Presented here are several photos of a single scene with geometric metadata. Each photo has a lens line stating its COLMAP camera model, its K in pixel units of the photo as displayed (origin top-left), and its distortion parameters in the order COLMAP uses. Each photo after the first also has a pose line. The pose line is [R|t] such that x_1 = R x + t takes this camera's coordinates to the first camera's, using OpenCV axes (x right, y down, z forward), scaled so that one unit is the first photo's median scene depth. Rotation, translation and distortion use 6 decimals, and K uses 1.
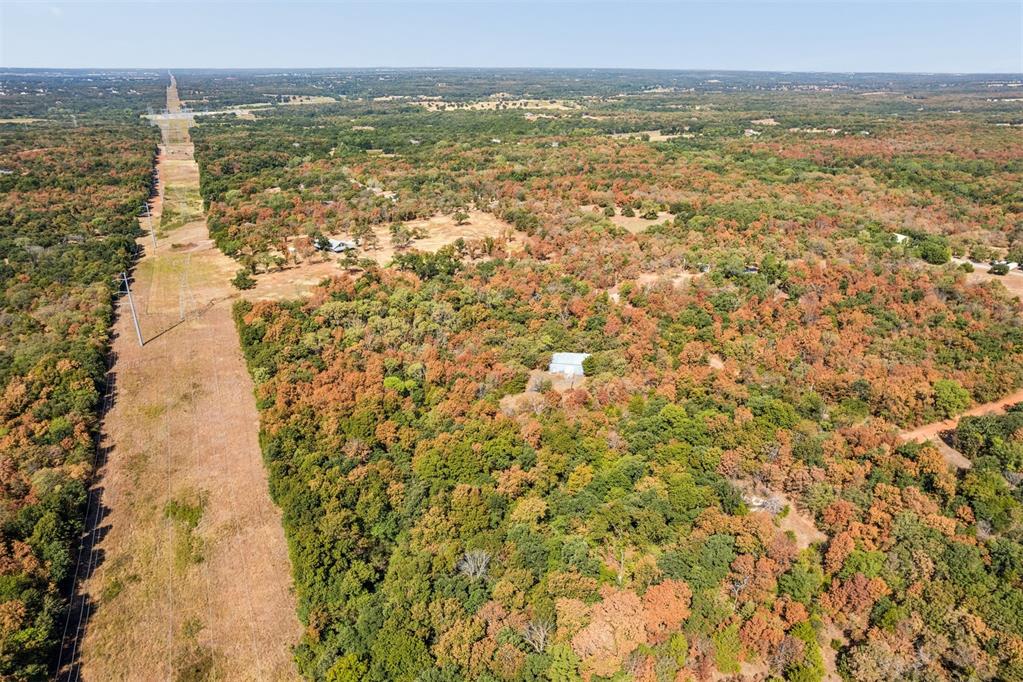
lens RADIAL K [[688.2, 0, 511.5], [0, 688.2, 341.0], [0, 0, 1]] dist [-0.091270, 0.091035]
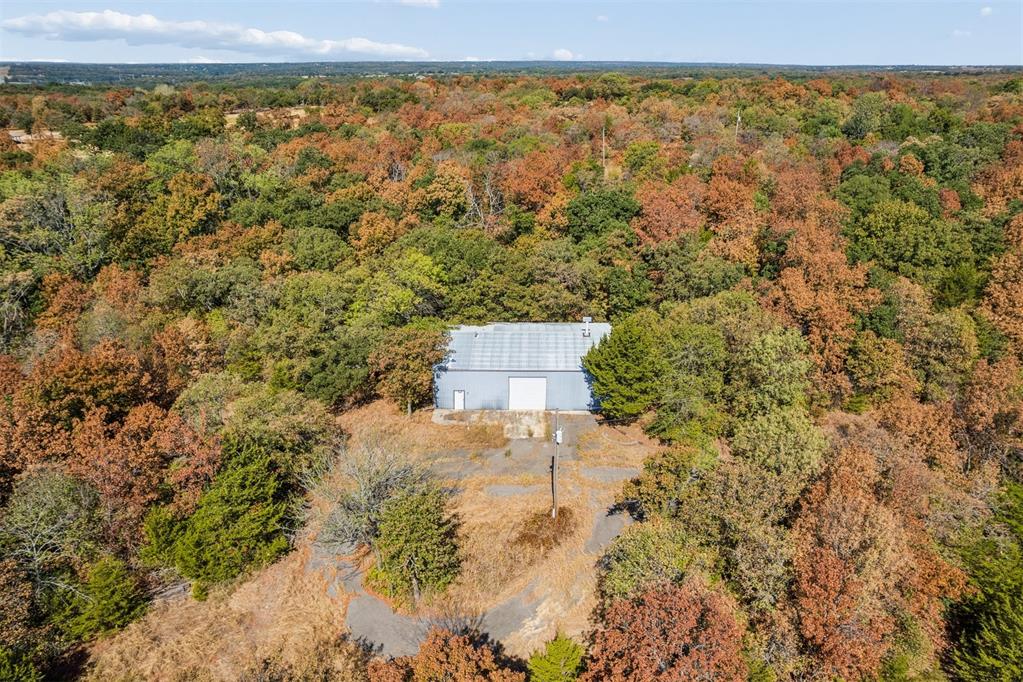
lens RADIAL K [[671.6, 0, 511.5], [0, 671.6, 341.0], [0, 0, 1]] dist [-0.084960, 0.080168]
pose [[0.989777, -0.058157, 0.130227, 0.032545], [0.057062, 0.998297, 0.012125, 0.013082], [-0.130711, -0.004570, 0.991410, 0.487479]]
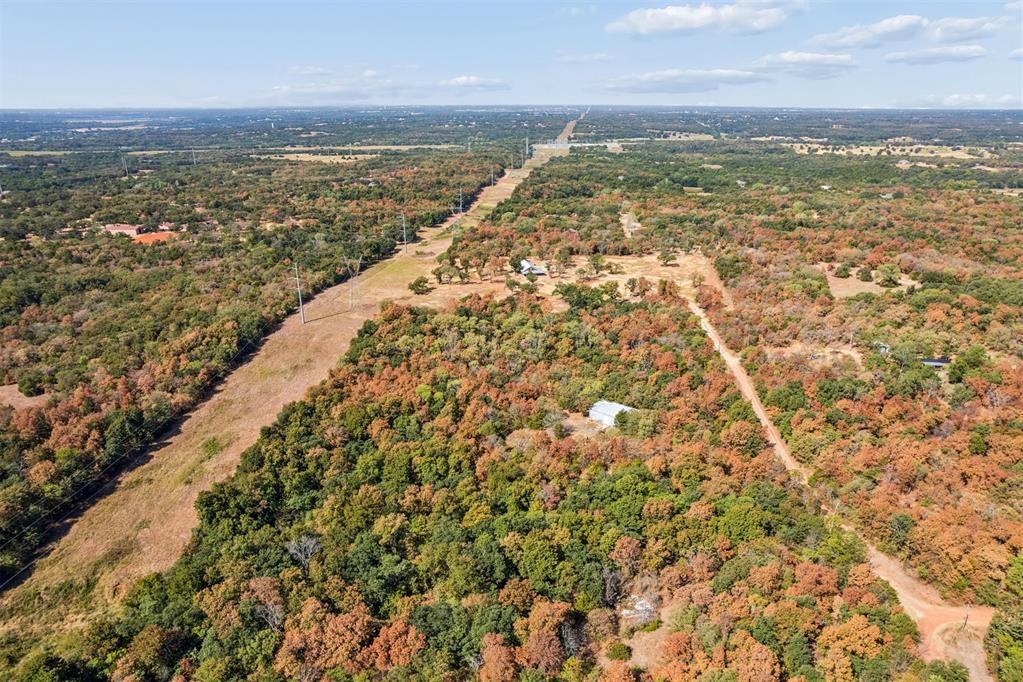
lens RADIAL K [[688.2, 0, 511.5], [0, 688.2, 341.0], [0, 0, 1]] dist [-0.091270, 0.091035]
pose [[0.845475, 0.172610, -0.505350, 0.267247], [-0.197886, 0.980218, 0.003734, -0.026752], [0.495997, 0.096845, 0.862906, 0.067407]]
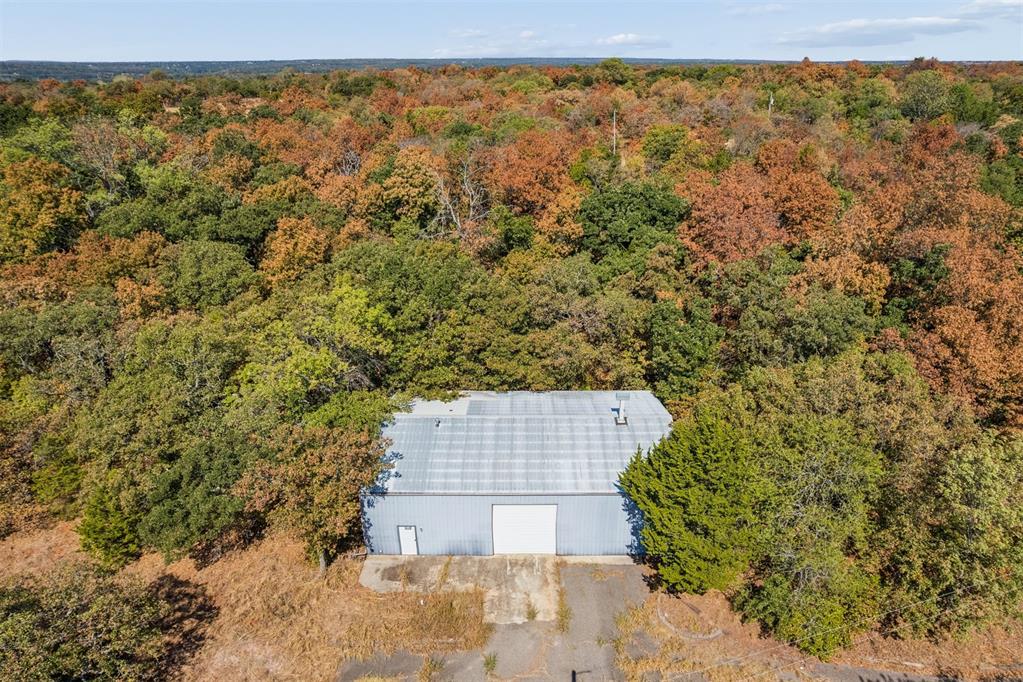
lens RADIAL K [[688.2, 0, 511.5], [0, 688.2, 341.0], [0, 0, 1]] dist [-0.091270, 0.091035]
pose [[0.988079, -0.064539, 0.139765, 0.041134], [0.064022, 0.997915, 0.008196, 0.002788], [-0.140003, 0.000849, 0.990151, 0.540369]]
